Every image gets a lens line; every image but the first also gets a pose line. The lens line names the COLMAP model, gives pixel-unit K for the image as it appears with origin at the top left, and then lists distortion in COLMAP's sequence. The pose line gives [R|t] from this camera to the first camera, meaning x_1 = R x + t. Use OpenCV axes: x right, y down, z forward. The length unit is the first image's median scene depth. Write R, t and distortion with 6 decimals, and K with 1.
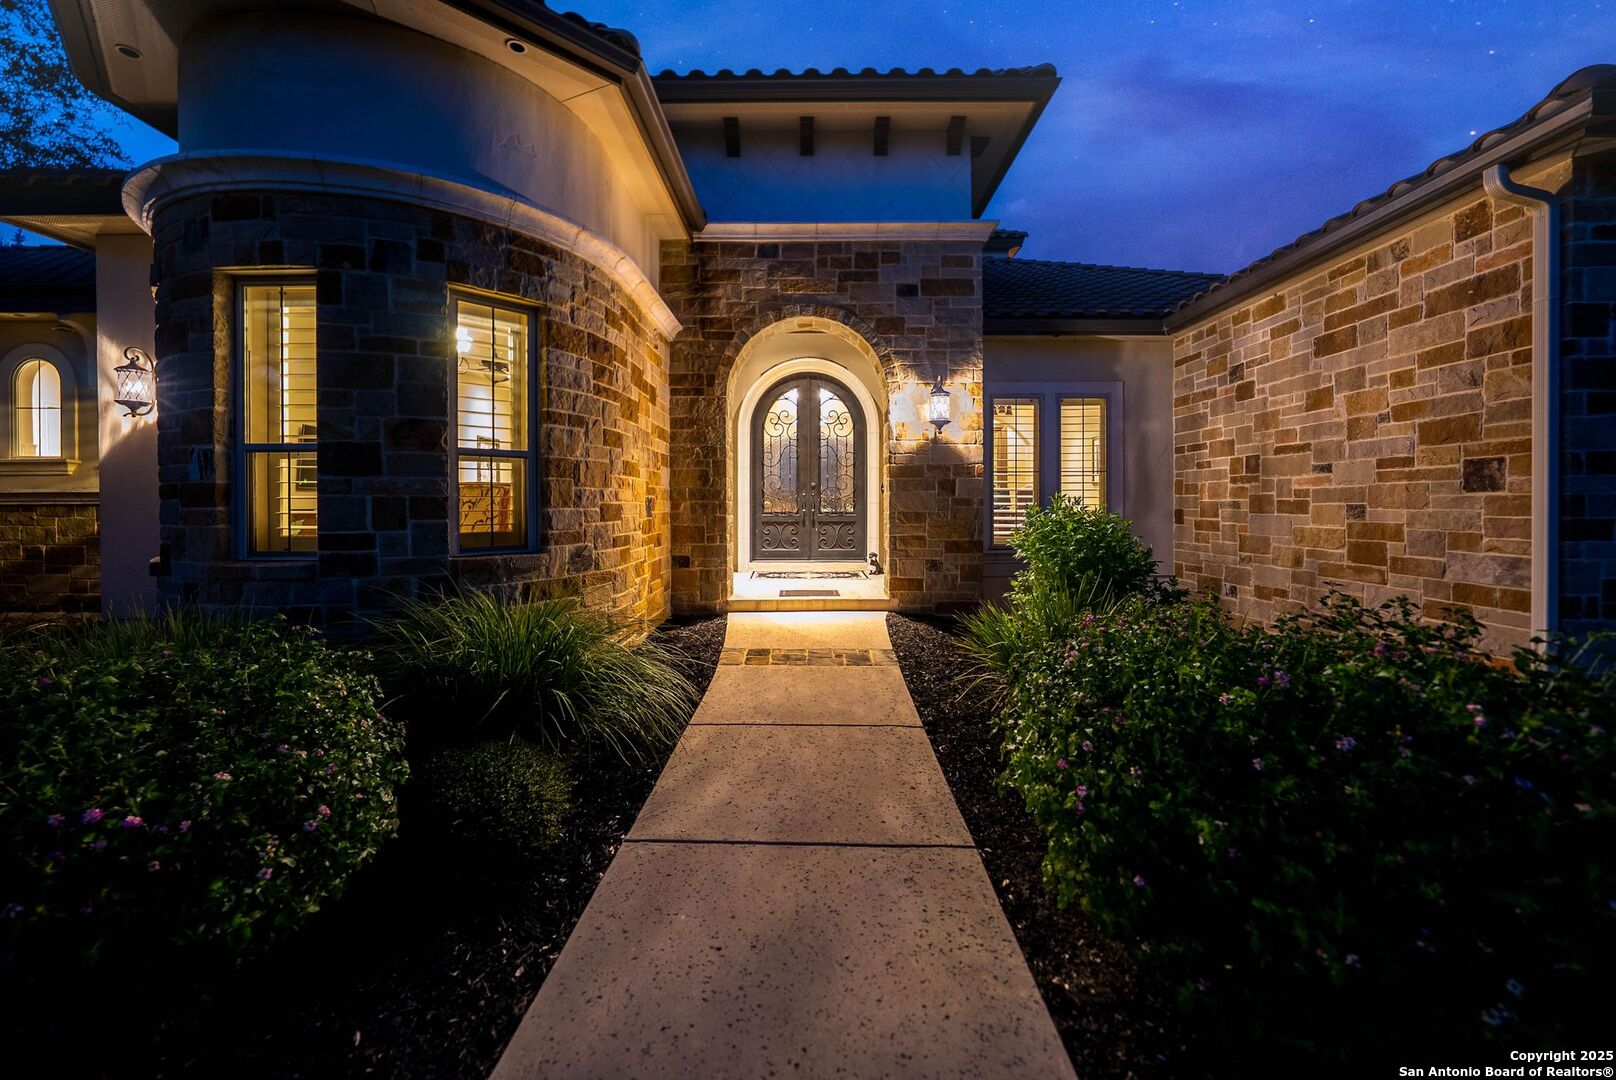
lens RADIAL K [[691.0, 0, 791.1], [0, 691.0, 517.9], [0, 0, 1]] dist [-0.012229, 0.000417]
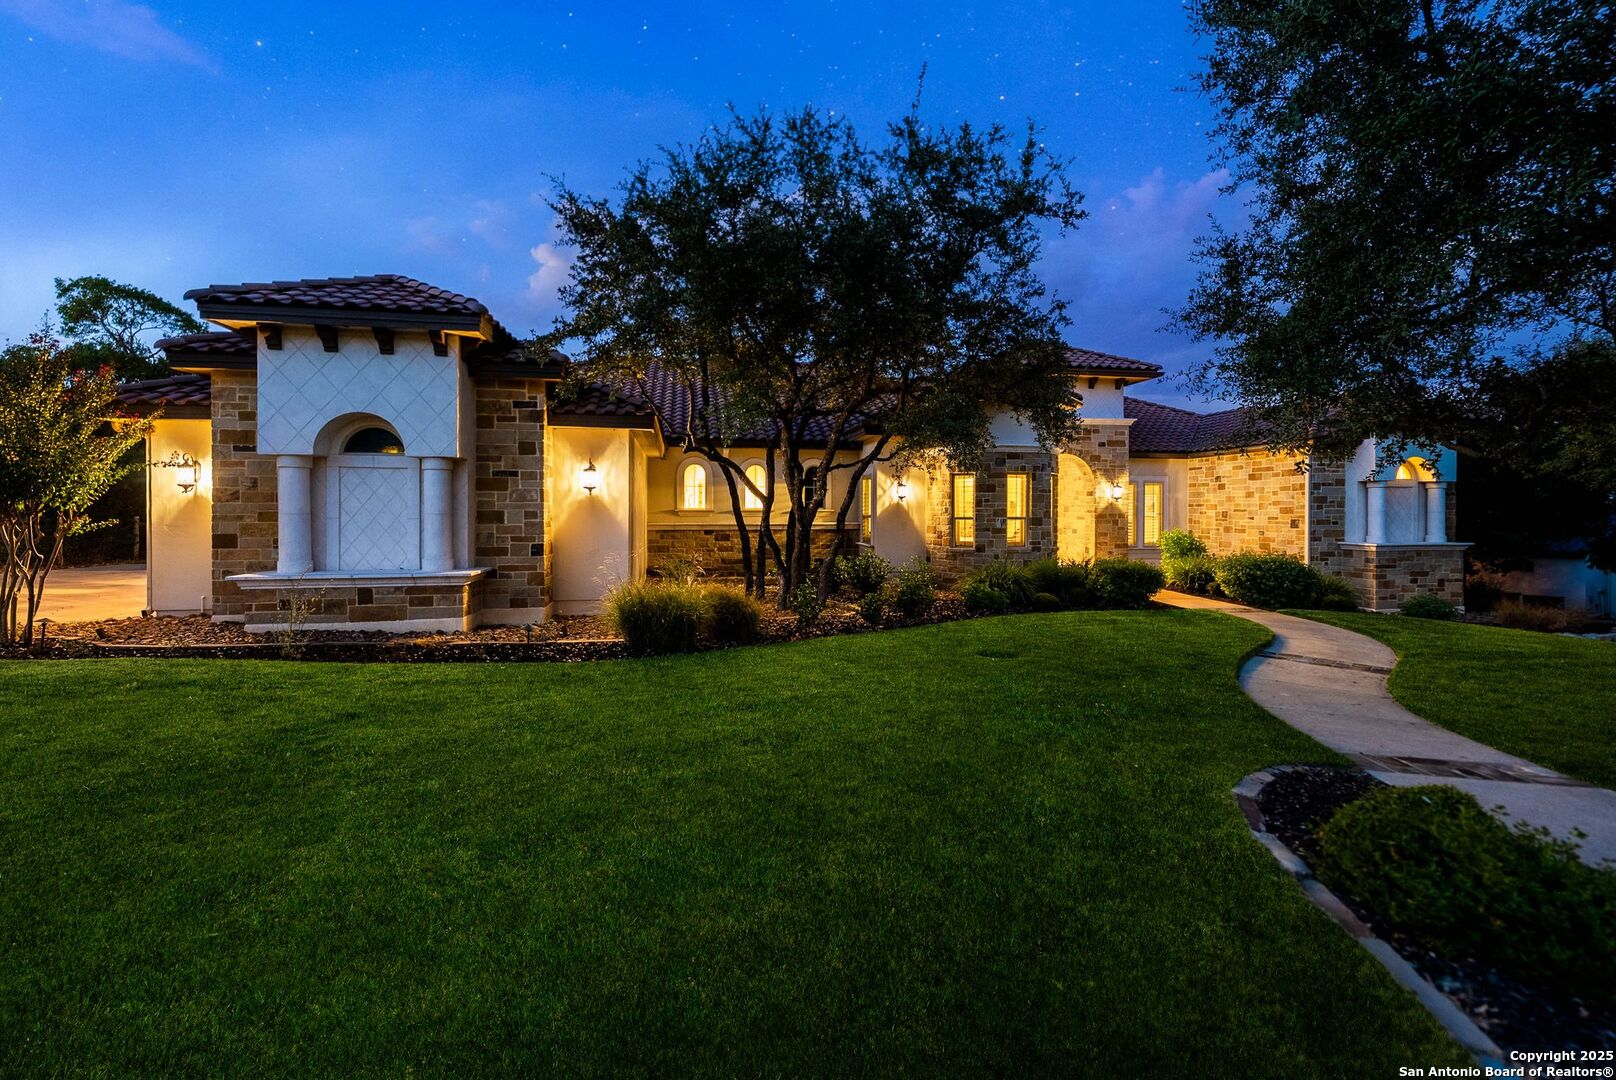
lens RADIAL K [[678.4, 0, 851.5], [0, 678.4, 532.8], [0, 0, 1]] dist [-0.009581, 0.000222]
pose [[0.984743, 0.000336, 0.174014, -1.186803], [-0.001195, 0.999988, 0.004830, -0.017773], [-0.174010, -0.004964, 0.984731, -1.306255]]
